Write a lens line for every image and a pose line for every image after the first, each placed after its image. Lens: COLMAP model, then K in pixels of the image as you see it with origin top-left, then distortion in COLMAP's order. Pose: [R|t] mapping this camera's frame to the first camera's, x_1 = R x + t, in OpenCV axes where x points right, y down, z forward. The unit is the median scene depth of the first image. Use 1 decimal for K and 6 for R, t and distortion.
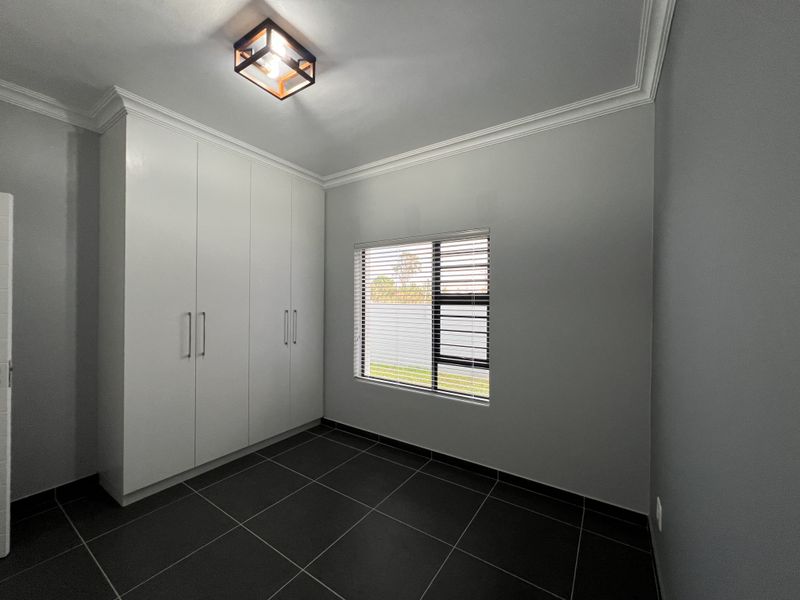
lens RADIAL K [[318.0, 0, 400.0], [0, 318.0, 300.0], [0, 0, 1]] dist [0.000816, 0.000188]
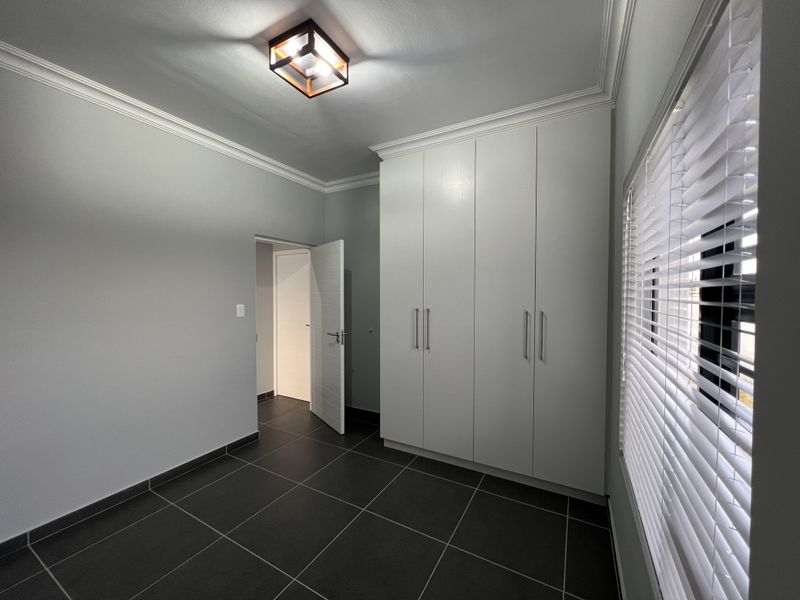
lens RADIAL K [[318.0, 0, 400.0], [0, 318.0, 300.0], [0, 0, 1]] dist [0.000816, 0.000188]
pose [[0.078991, 0.011429, -0.996810, 0.452767], [-0.000036, 0.999934, 0.011462, -0.002675], [0.996875, -0.000870, 0.078986, 0.849222]]
